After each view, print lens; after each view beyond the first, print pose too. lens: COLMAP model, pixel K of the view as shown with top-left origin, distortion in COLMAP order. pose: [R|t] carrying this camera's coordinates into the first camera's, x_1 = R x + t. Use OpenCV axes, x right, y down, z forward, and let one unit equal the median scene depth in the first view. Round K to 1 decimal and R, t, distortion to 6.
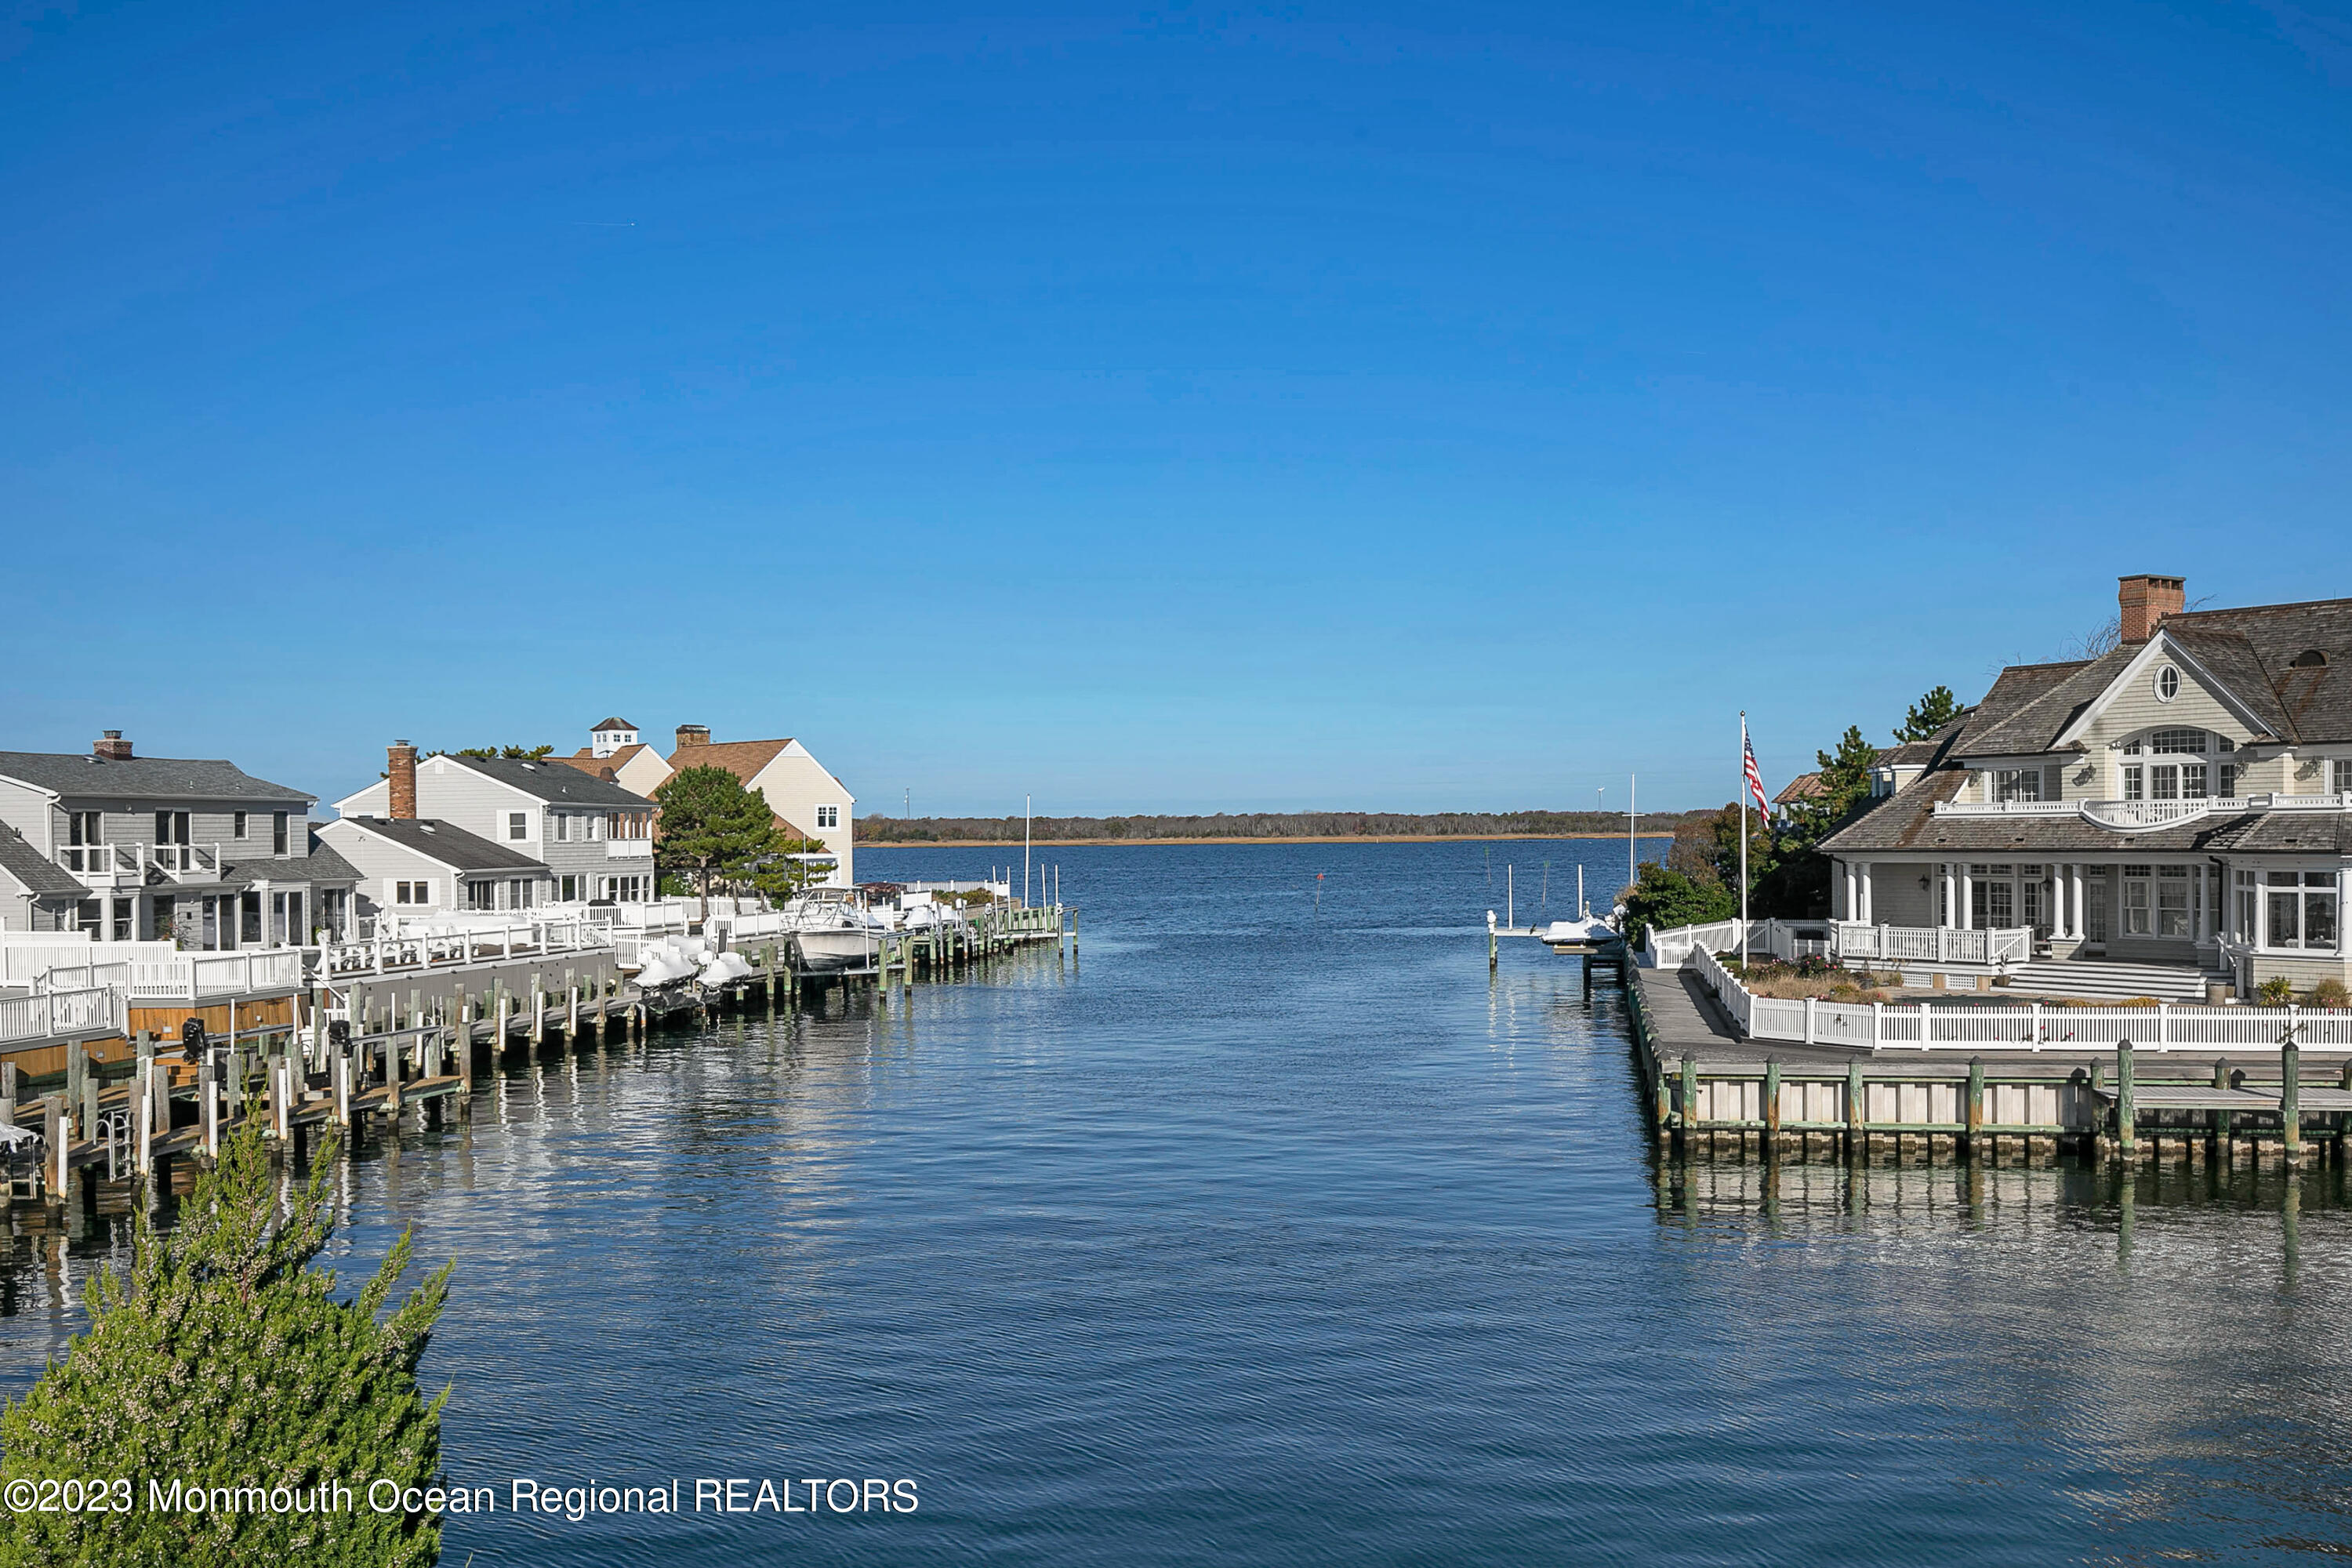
lens RADIAL K [[2205.8, 0, 1201.2], [0, 2205.8, 890.0], [0, 0, 1]] dist [0.004393, 0.000000]
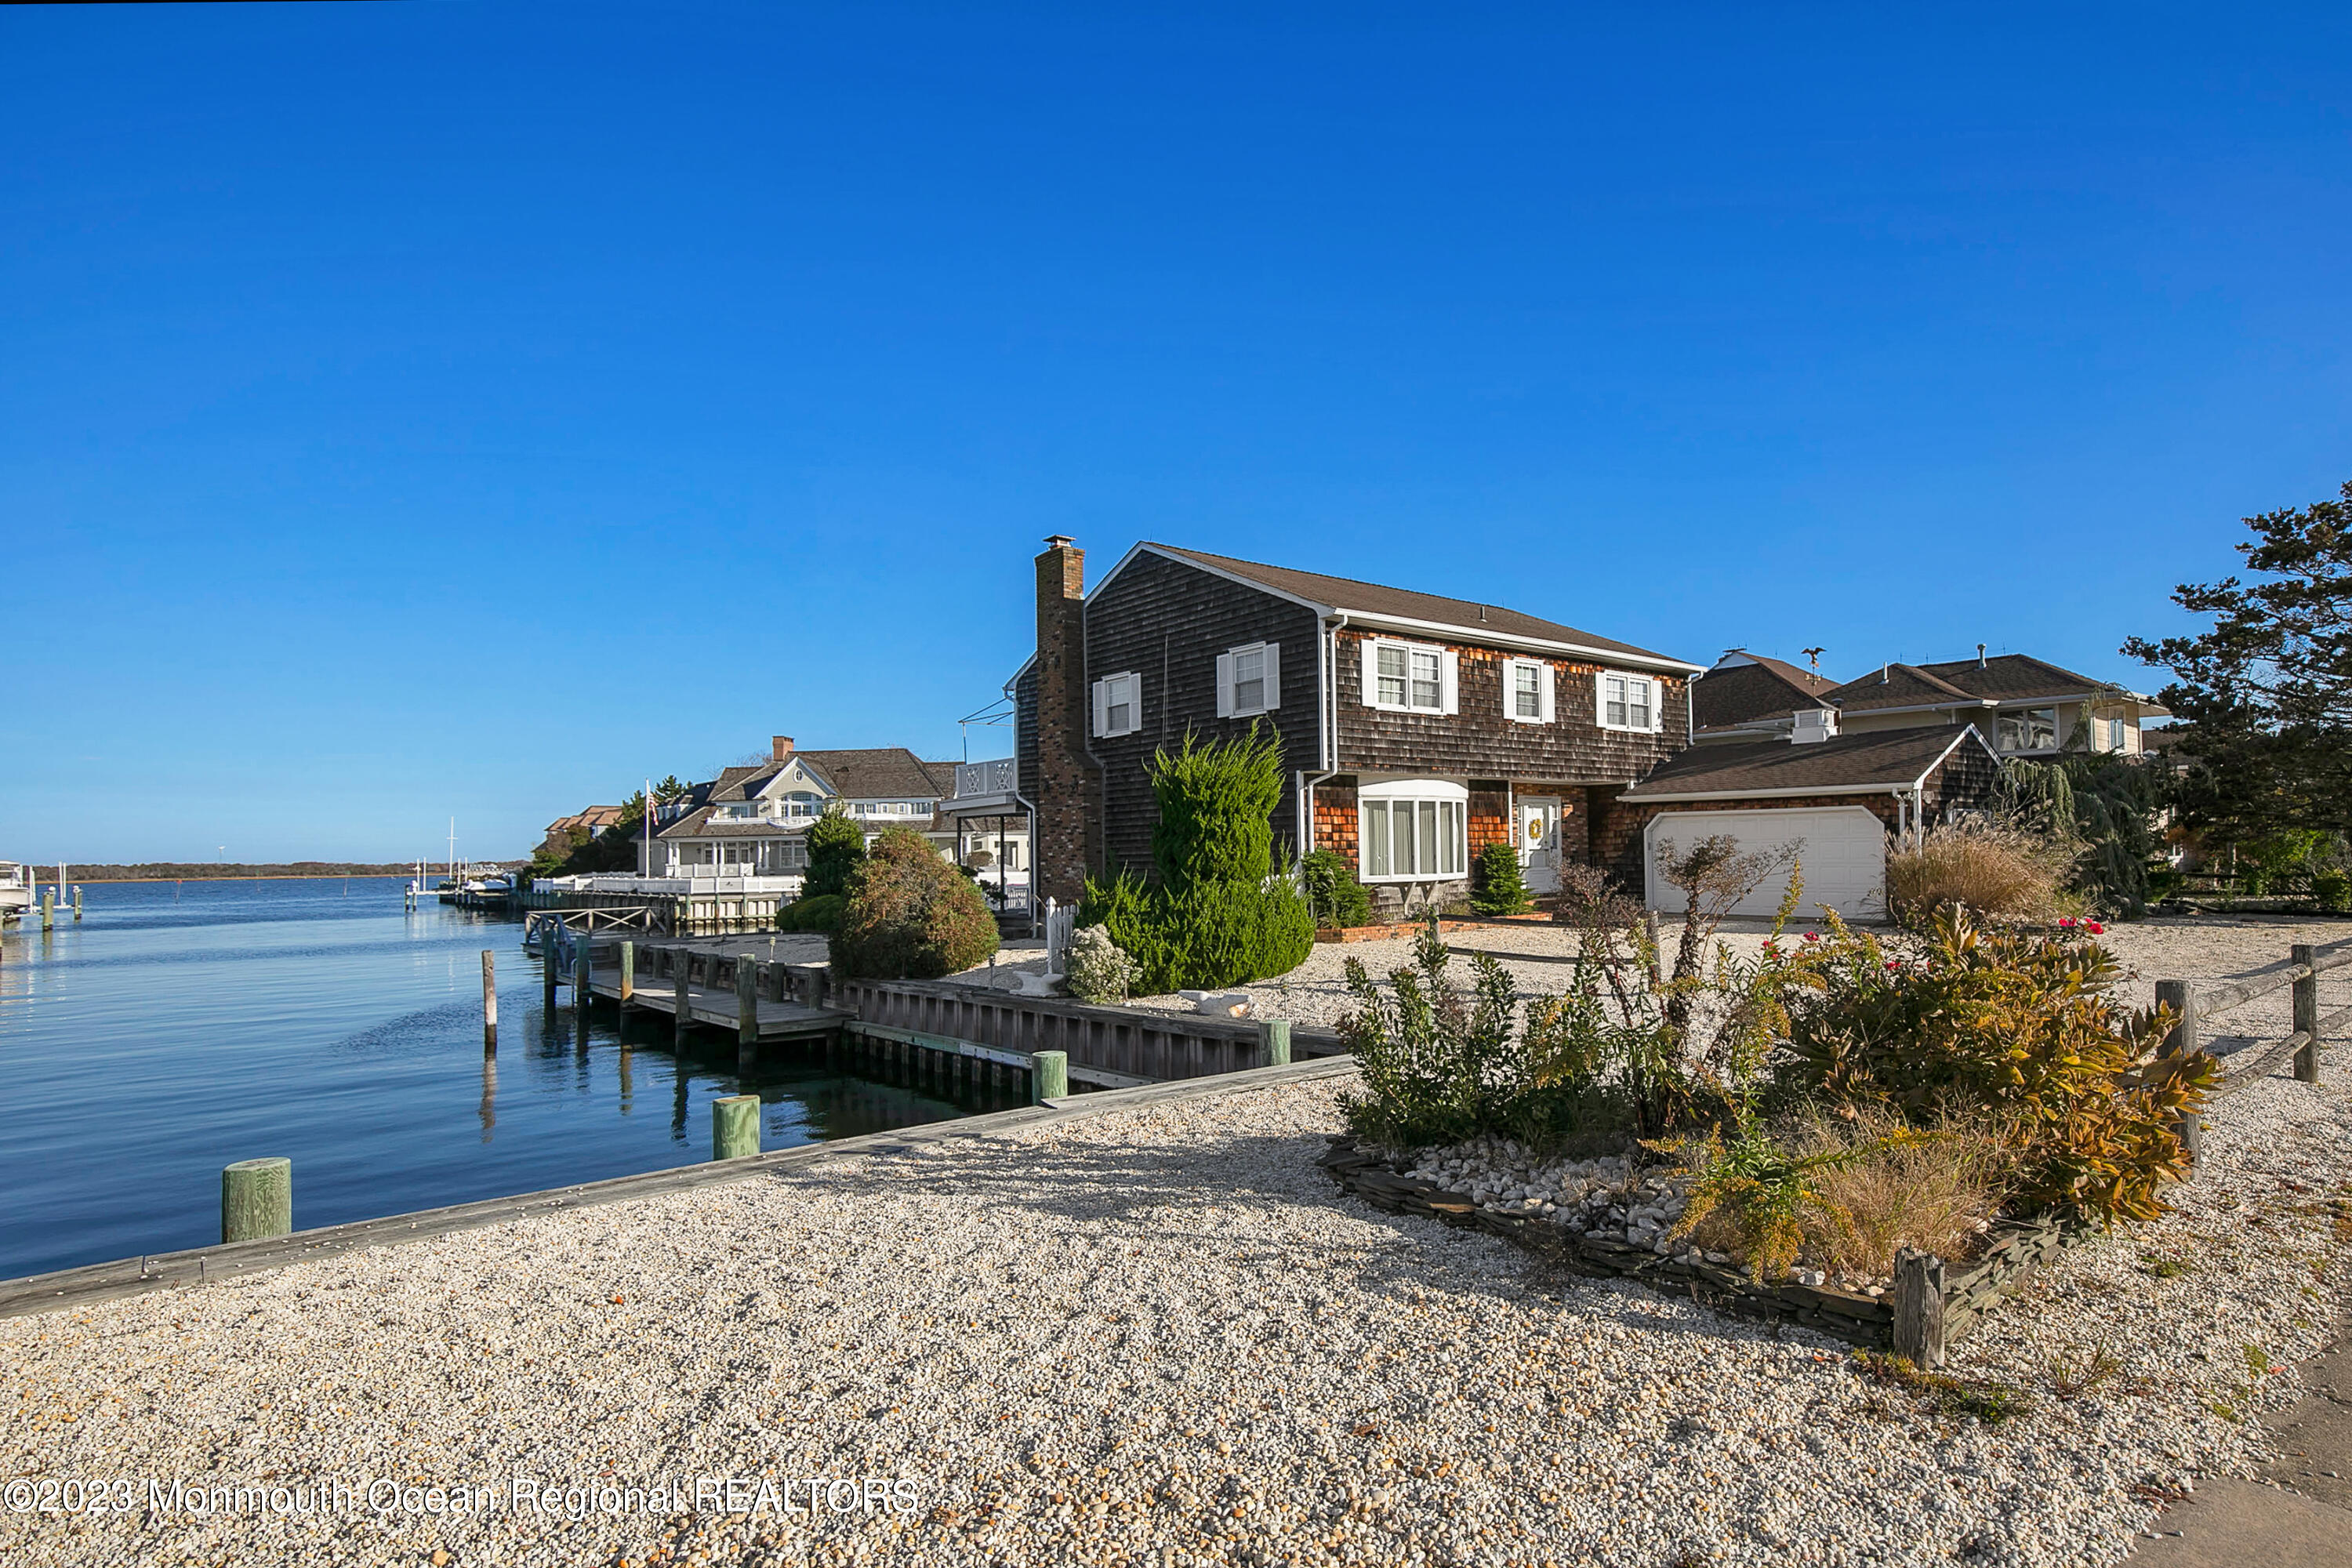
lens RADIAL K [[1216.5, 0, 1237.0], [0, 1216.5, 838.7], [0, 0, 1]] dist [0.000977, -0.004016]
pose [[0.635114, 0.010037, 0.772353, -0.319359], [0.029935, 0.998845, -0.037597, 0.048573], [-0.771838, 0.046999, 0.634080, -0.327079]]
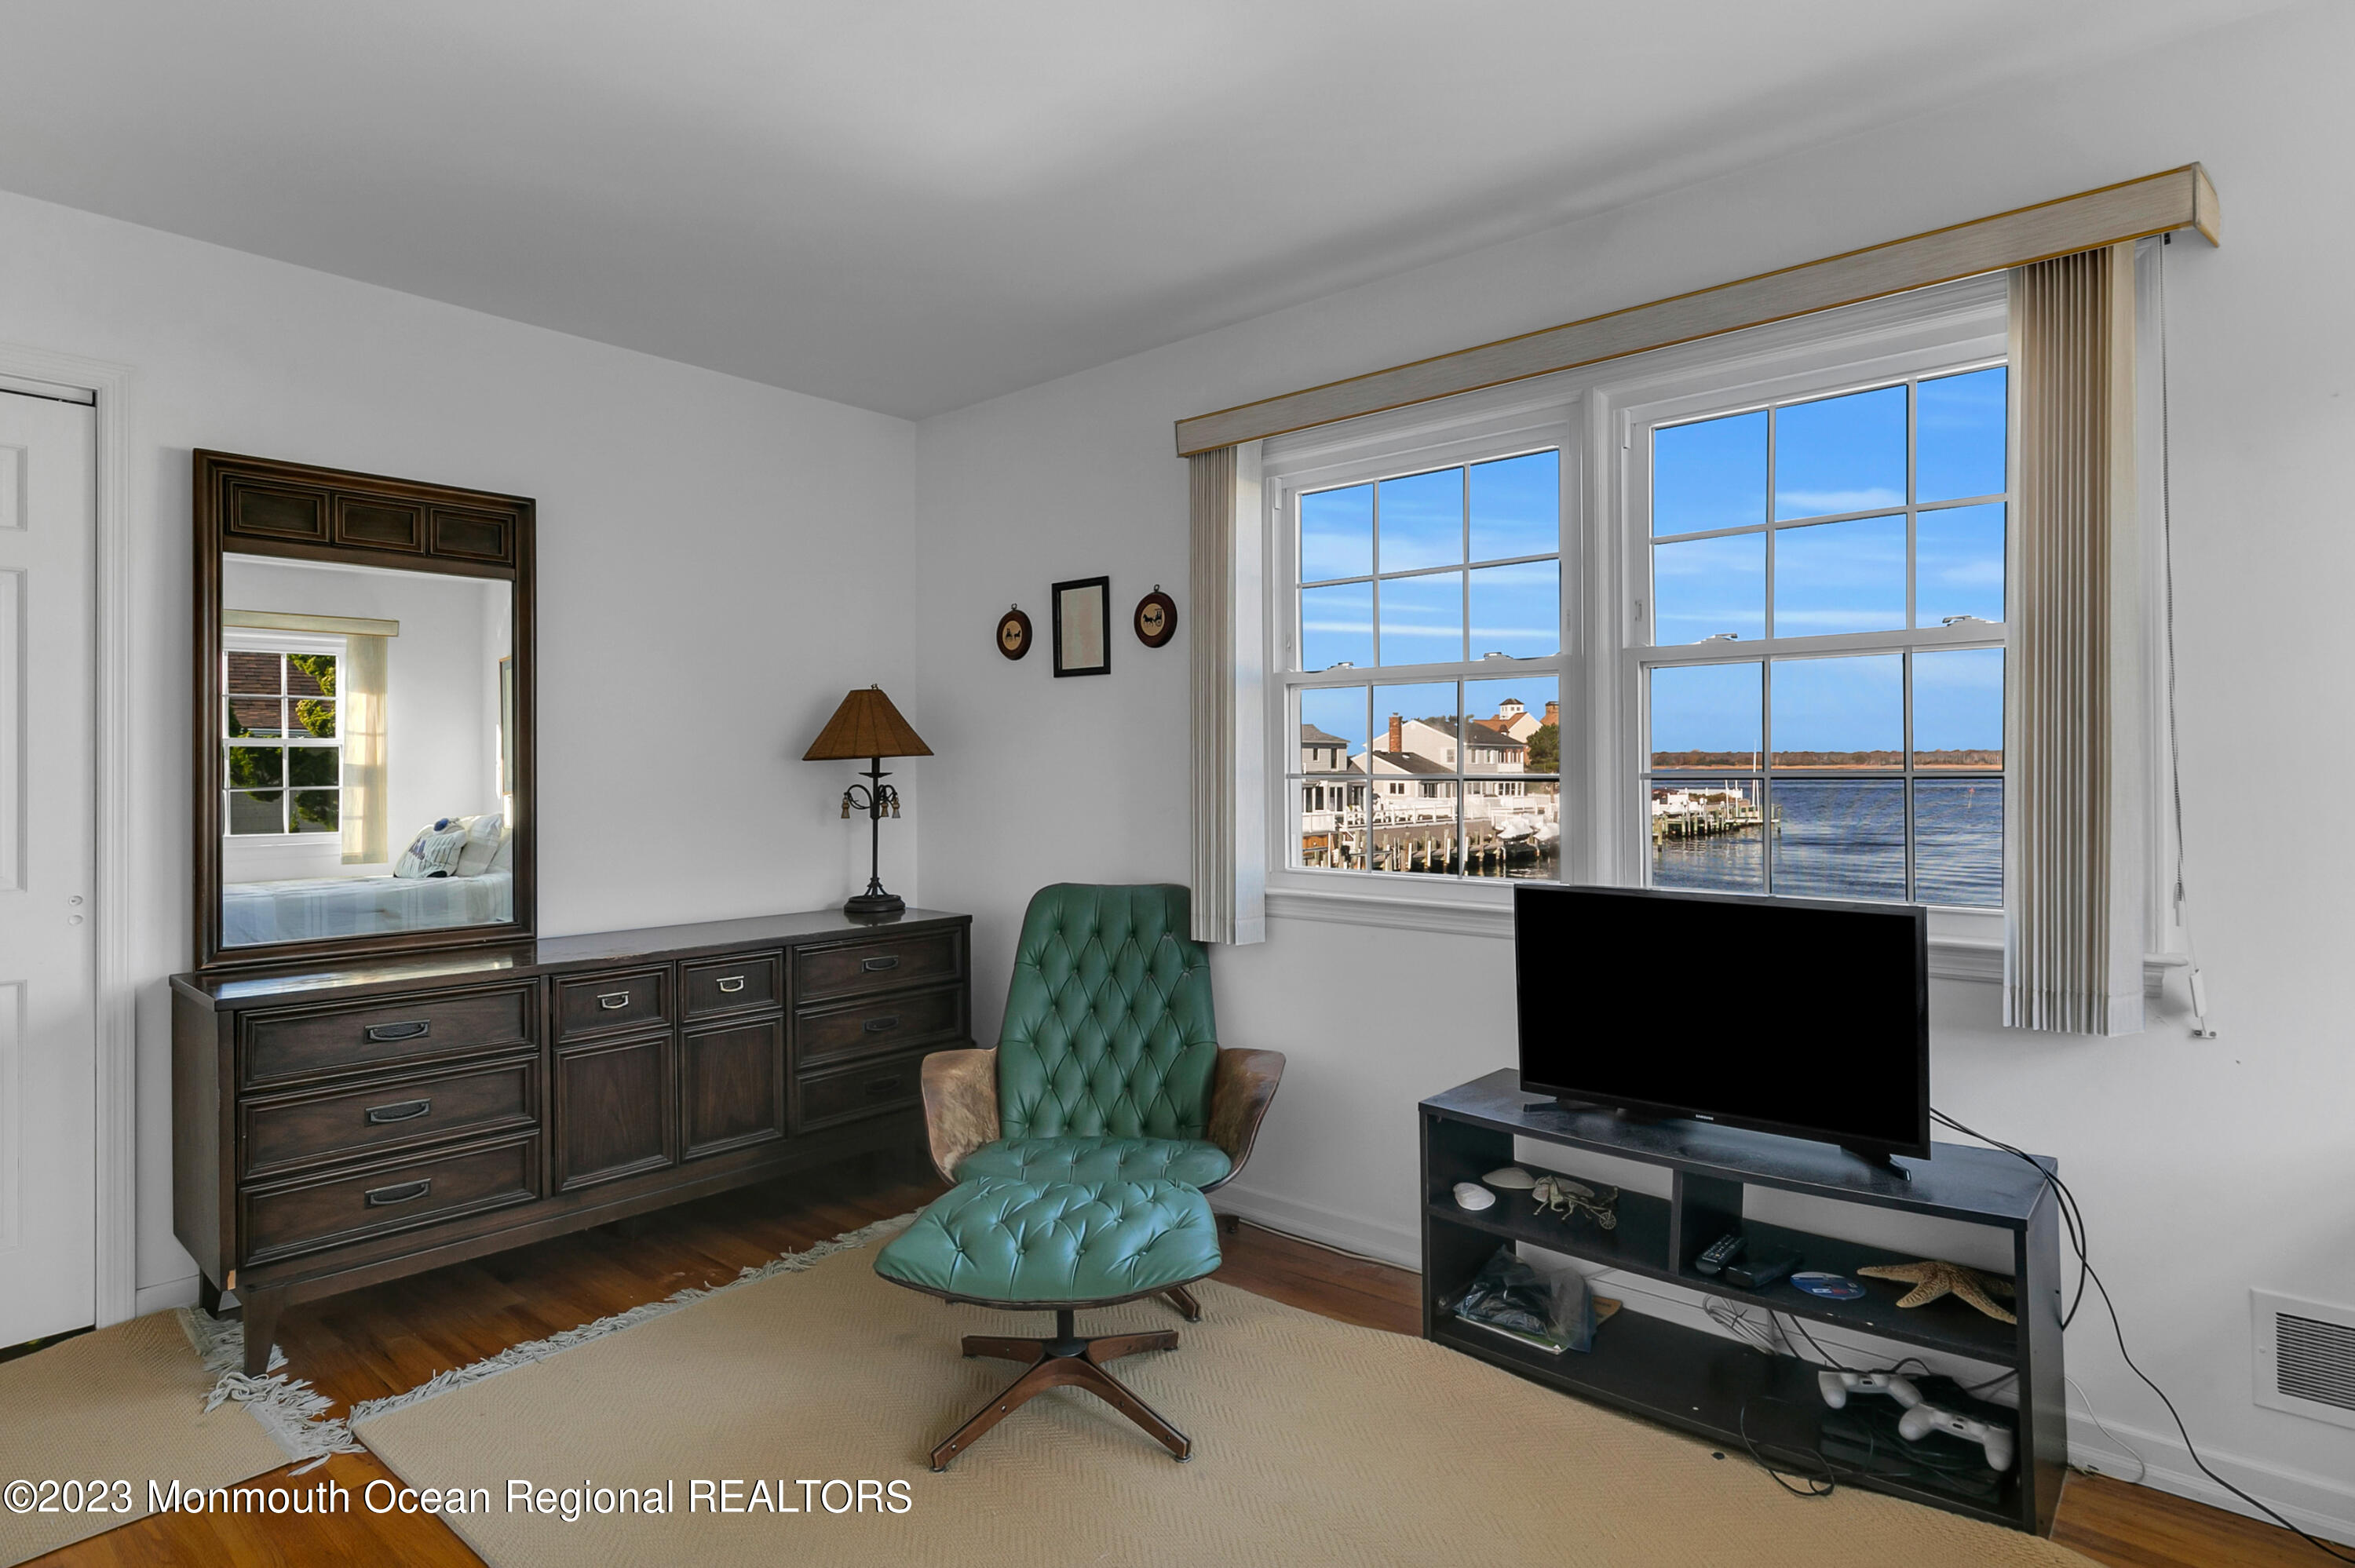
lens RADIAL K [[1229.5, 0, 1169.3], [0, 1229.5, 772.0], [0, 0, 1]] dist [0.000222, 0.000161]
pose [[0.852694, 0.010368, -0.522308, 0.059449], [-0.018793, 0.999765, -0.010835, 0.002516], [0.522072, 0.019055, 0.852688, -0.074636]]
